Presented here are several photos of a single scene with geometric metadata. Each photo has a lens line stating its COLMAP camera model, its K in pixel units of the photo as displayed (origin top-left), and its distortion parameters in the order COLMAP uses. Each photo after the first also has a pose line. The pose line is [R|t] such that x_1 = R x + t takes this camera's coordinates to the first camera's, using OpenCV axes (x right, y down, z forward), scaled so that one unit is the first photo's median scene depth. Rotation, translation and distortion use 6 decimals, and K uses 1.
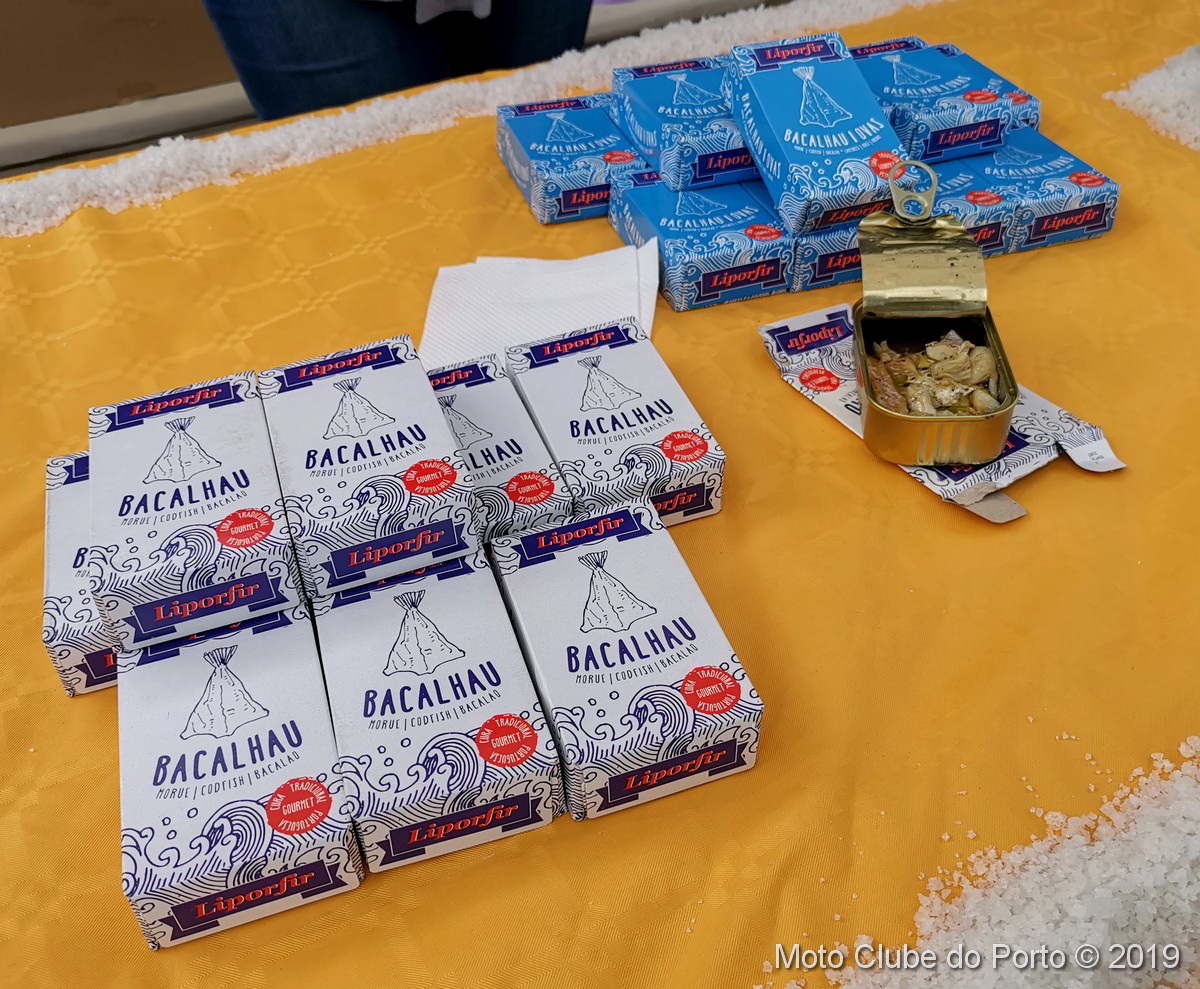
lens RADIAL K [[1053.2, 0, 601.2], [0, 1053.2, 495.6], [0, 0, 1]] dist [0.000434, -0.004255]
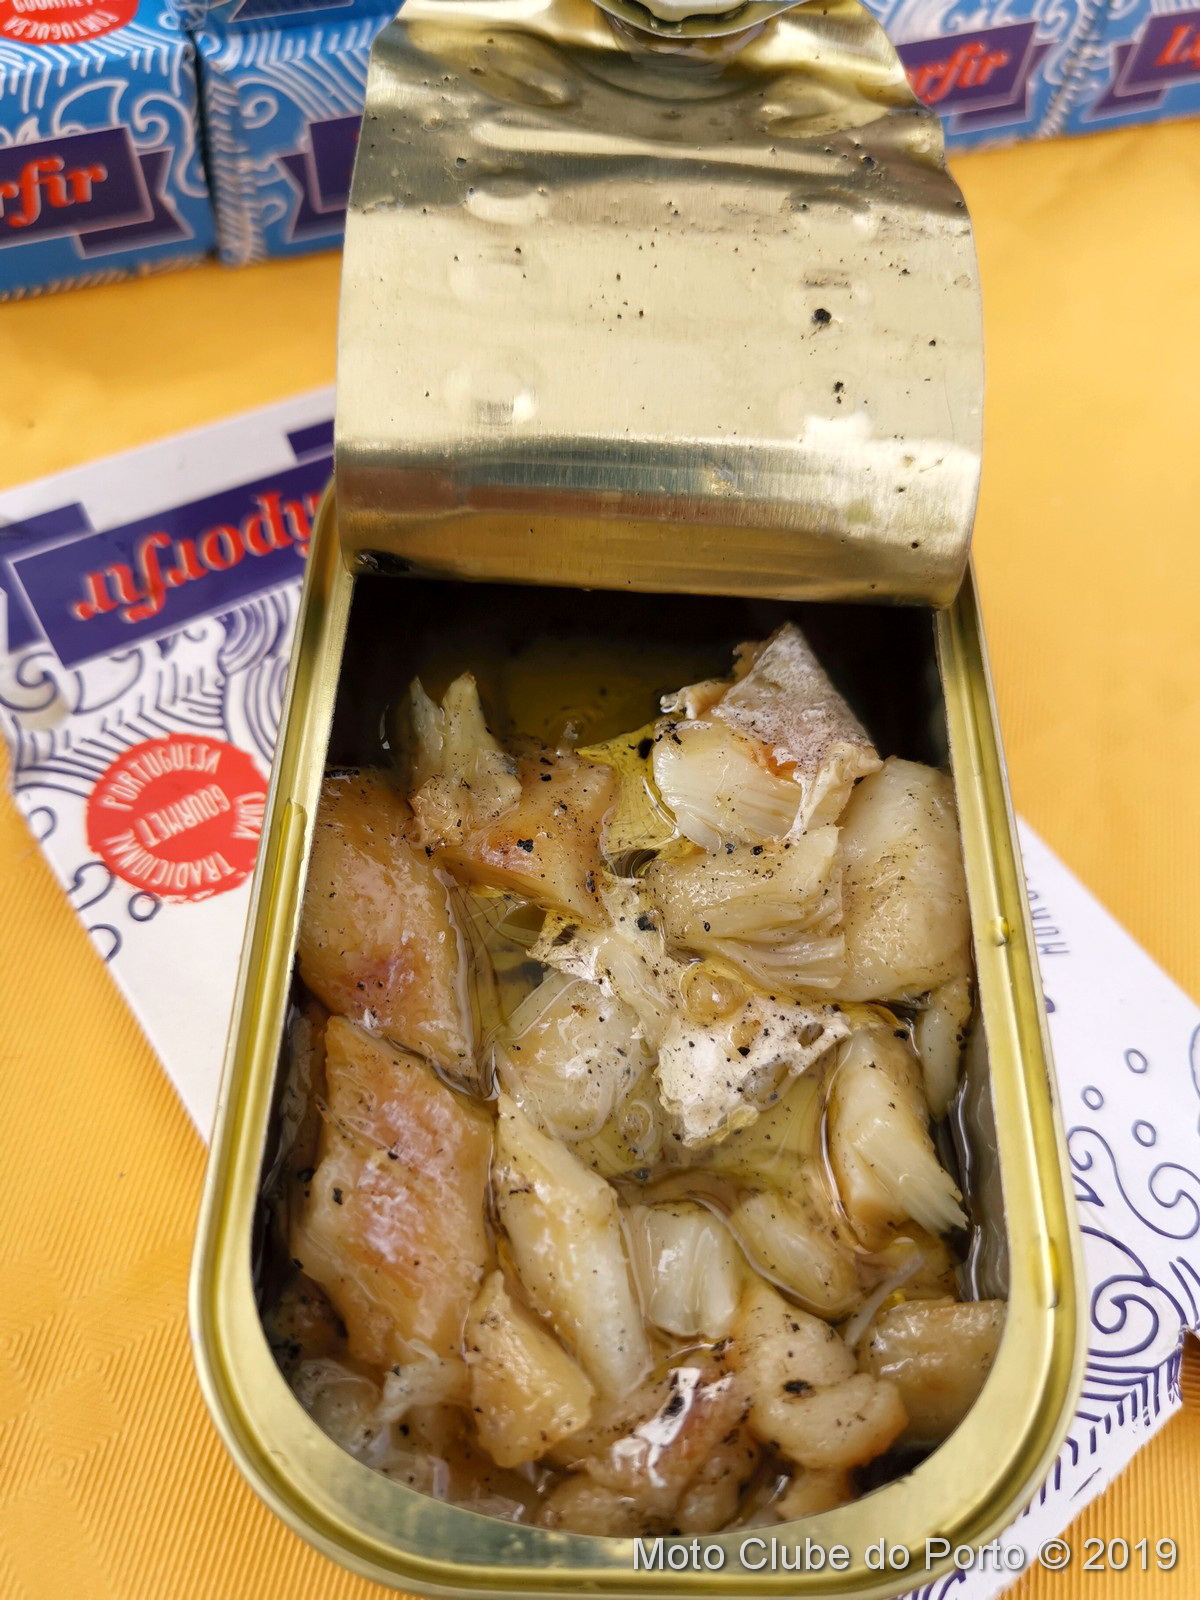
lens RADIAL K [[1293.3, 0, 598.8], [0, 1293.3, 796.8], [0, 0, 1]] dist [-0.042476, 0.000746]
pose [[0.988403, -0.003731, 0.151807, 0.247434], [-0.050805, 0.933962, 0.353741, -0.208039], [-0.143101, -0.357352, 0.922942, 0.729751]]
